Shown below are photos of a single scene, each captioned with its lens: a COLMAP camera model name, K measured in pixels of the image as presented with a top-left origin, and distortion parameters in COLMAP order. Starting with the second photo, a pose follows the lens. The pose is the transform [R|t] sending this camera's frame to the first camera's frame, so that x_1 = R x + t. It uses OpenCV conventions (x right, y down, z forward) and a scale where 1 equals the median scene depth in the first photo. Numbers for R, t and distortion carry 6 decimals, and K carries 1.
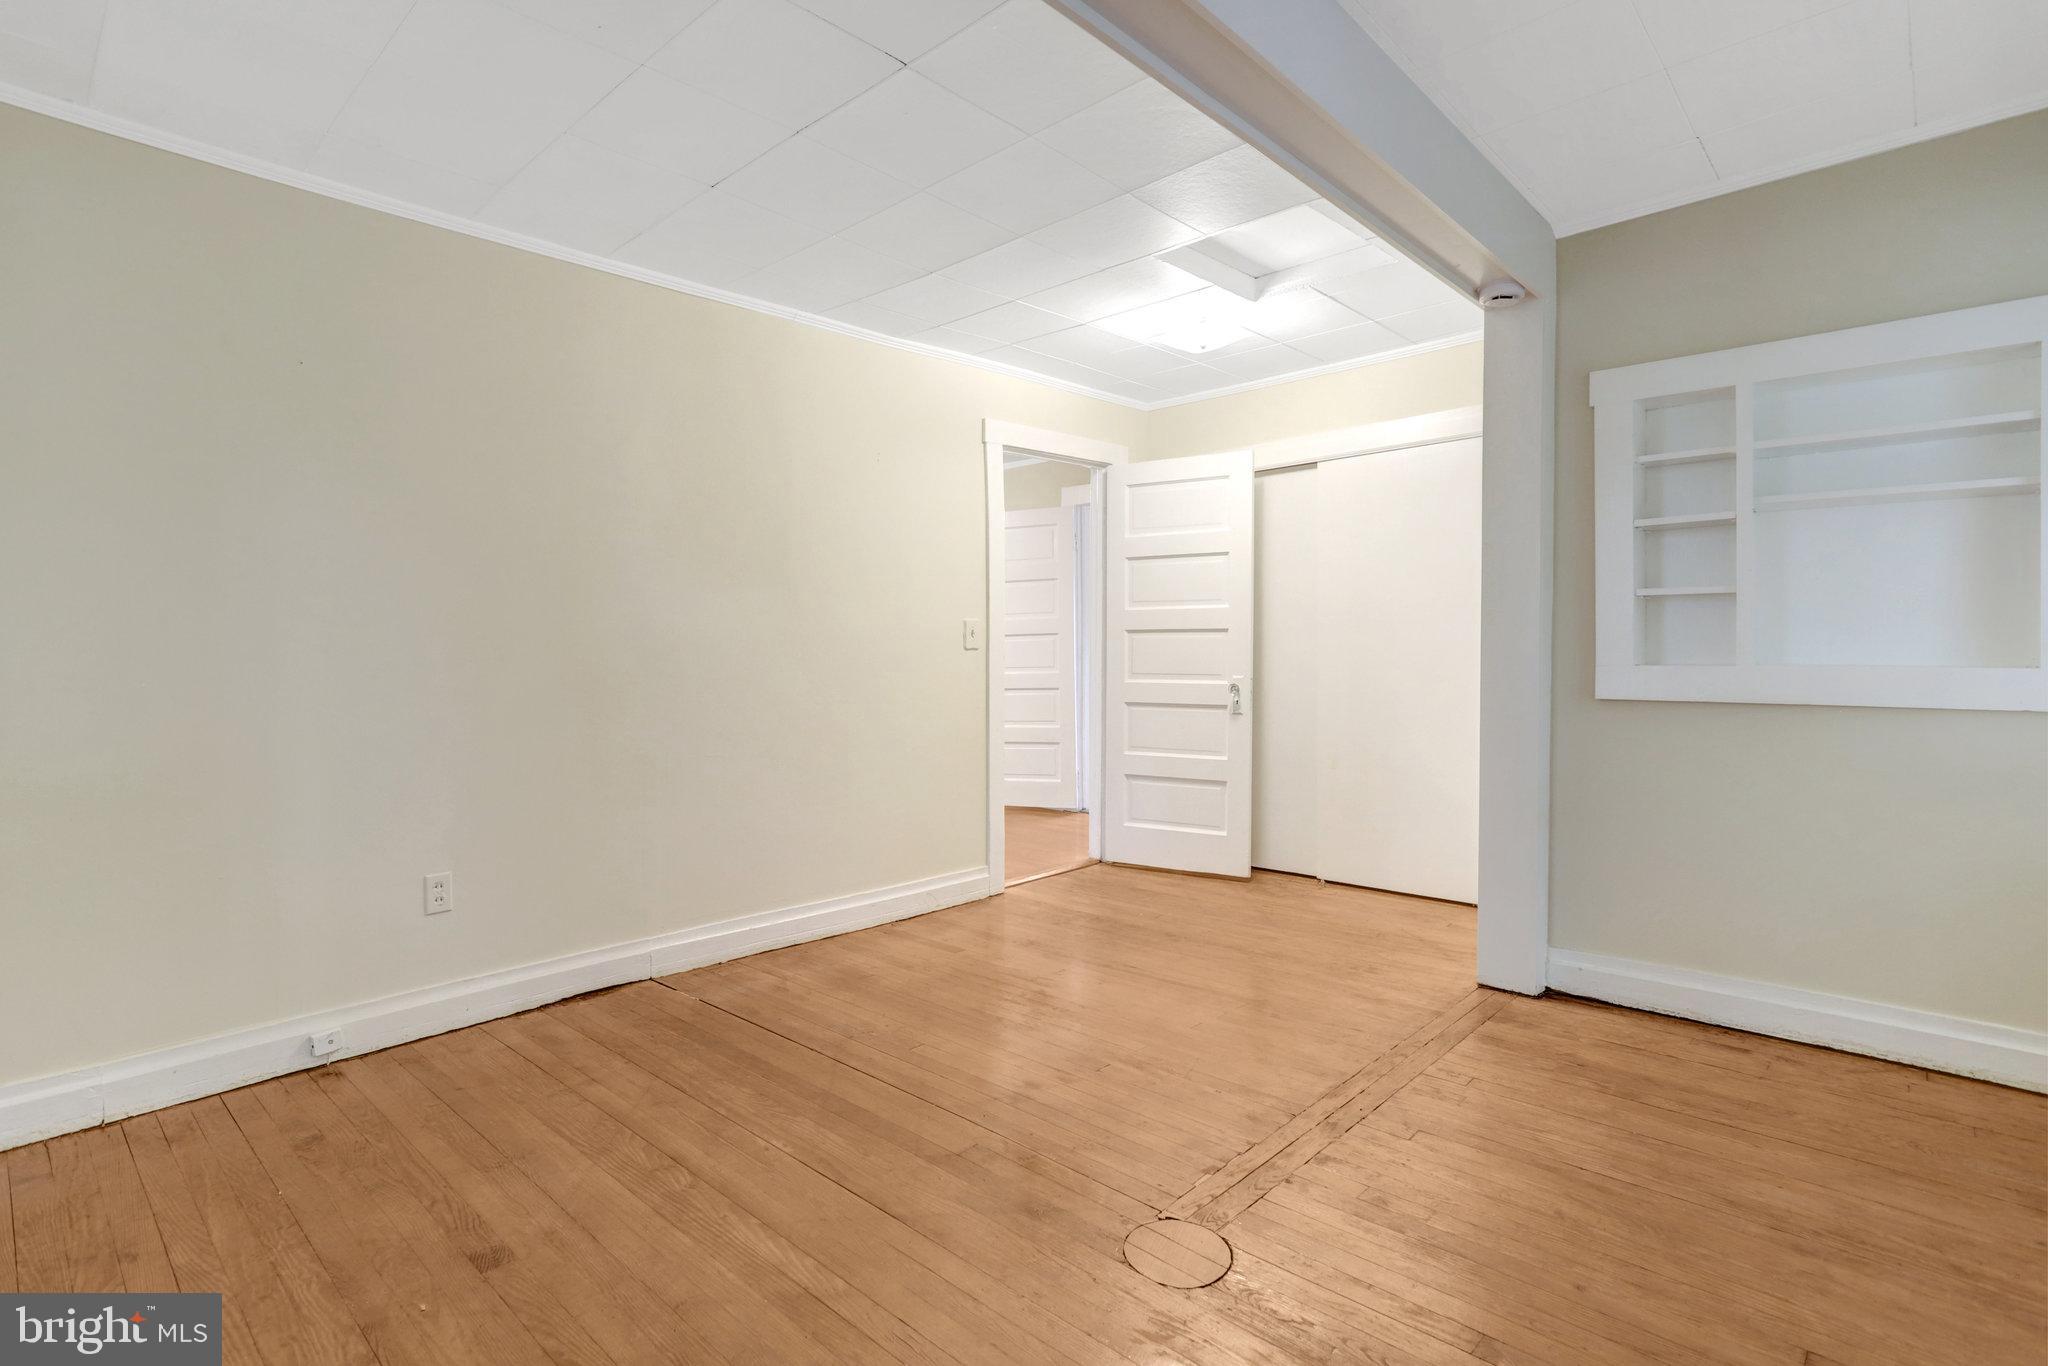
lens RADIAL K [[1017.3, 0, 1028.5], [0, 1017.3, 675.8], [0, 0, 1]] dist [-0.017137, 0.007549]
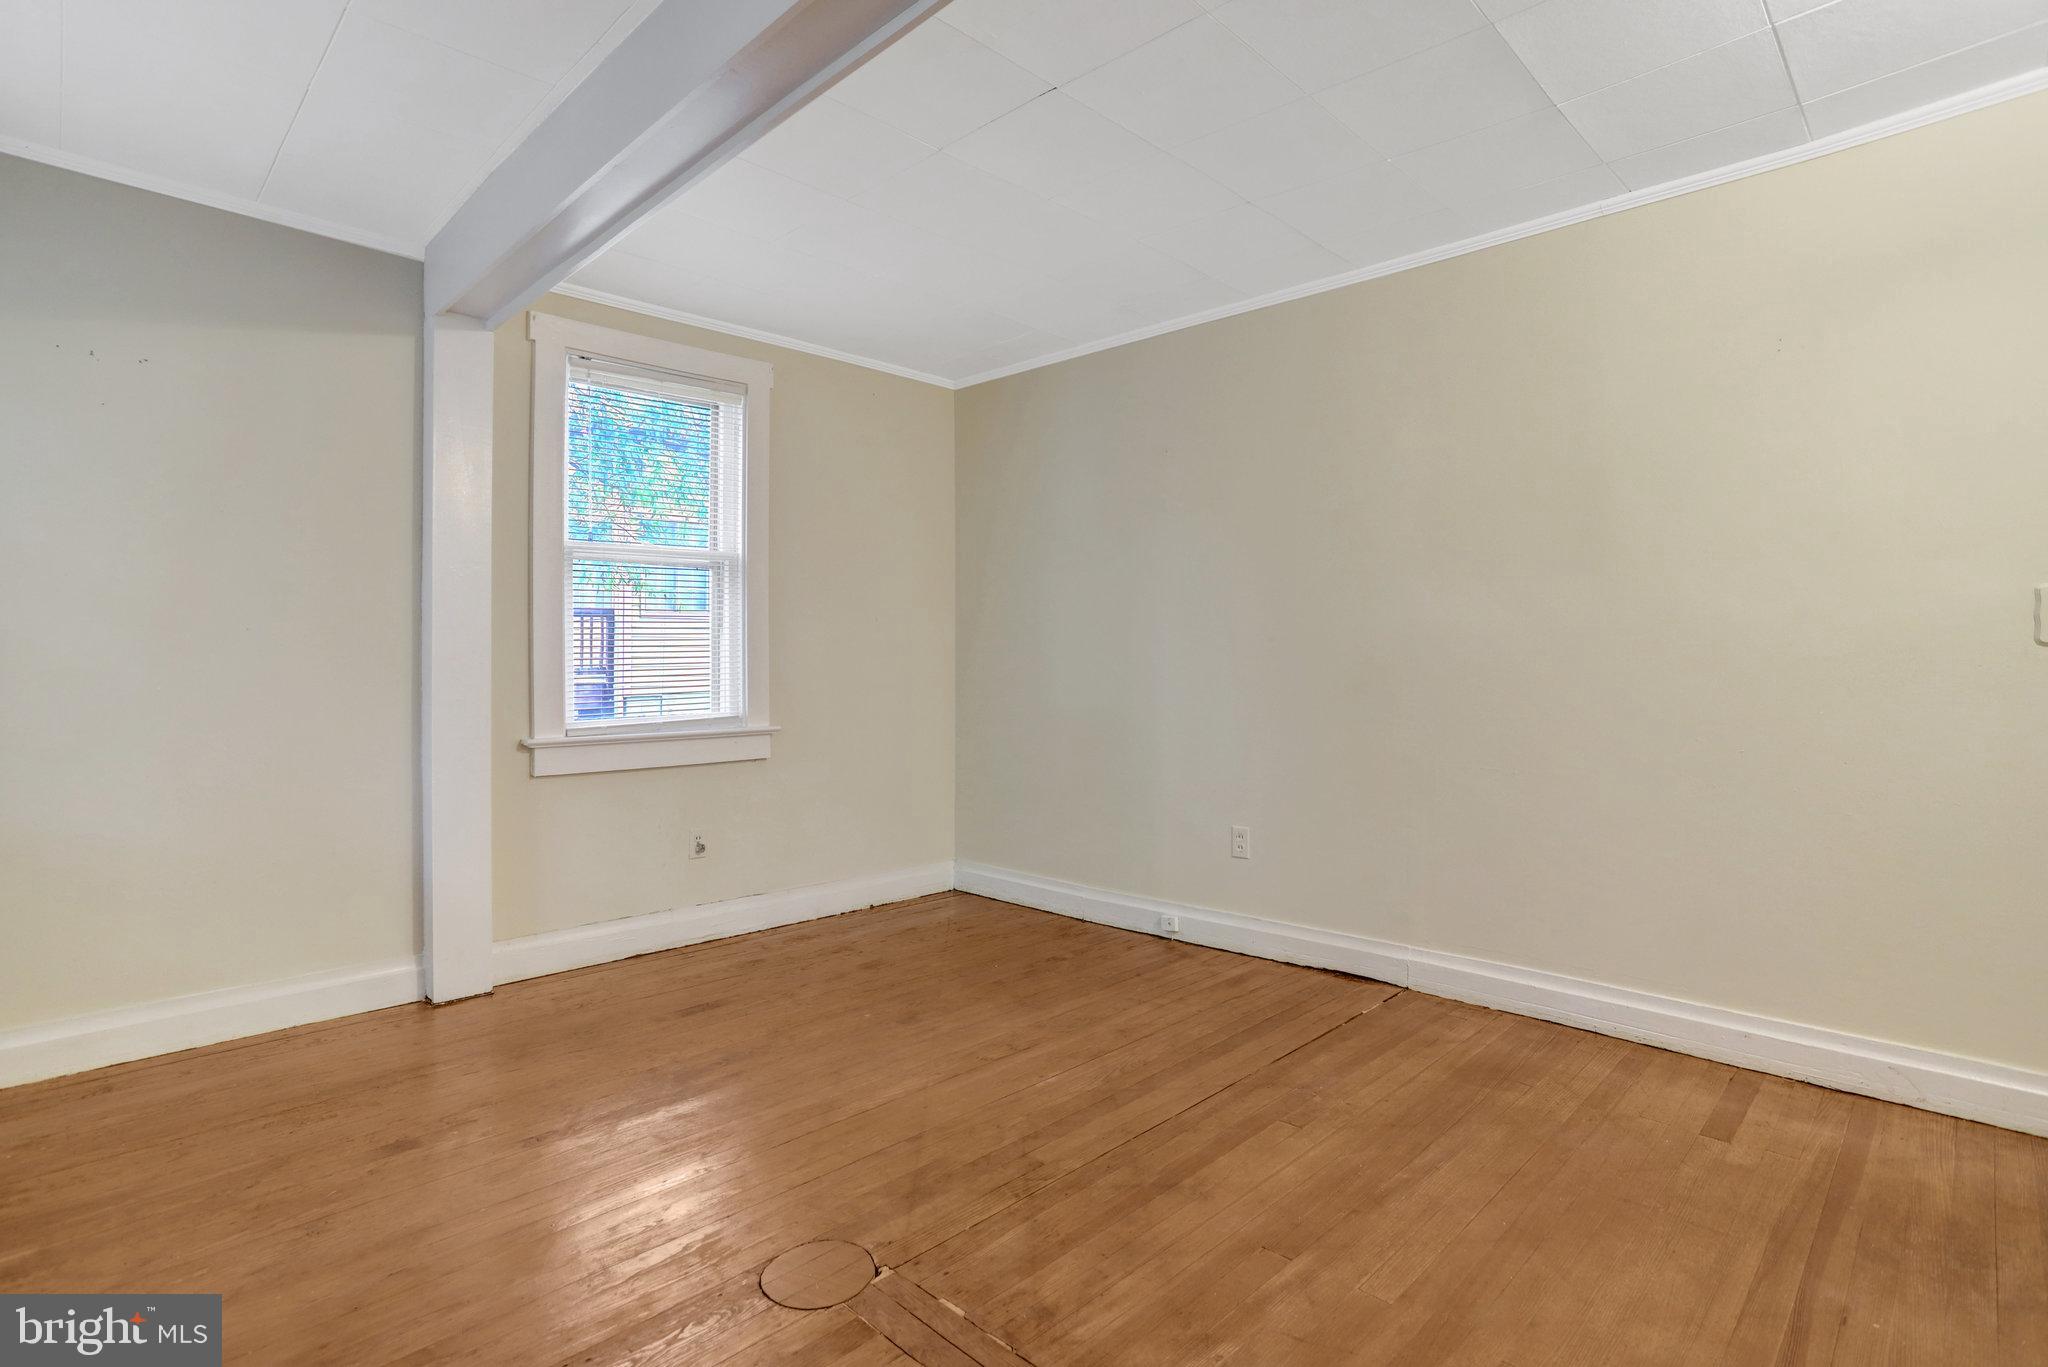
lens RADIAL K [[1019.2, 0, 1027.2], [0, 1019.2, 666.9], [0, 0, 1]] dist [-0.018062, 0.001415]
pose [[-0.027407, 0.011466, -0.999559, 0.662255], [-0.013294, 0.999842, 0.011833, -0.014674], [0.999536, 0.013612, -0.027250, 0.733197]]
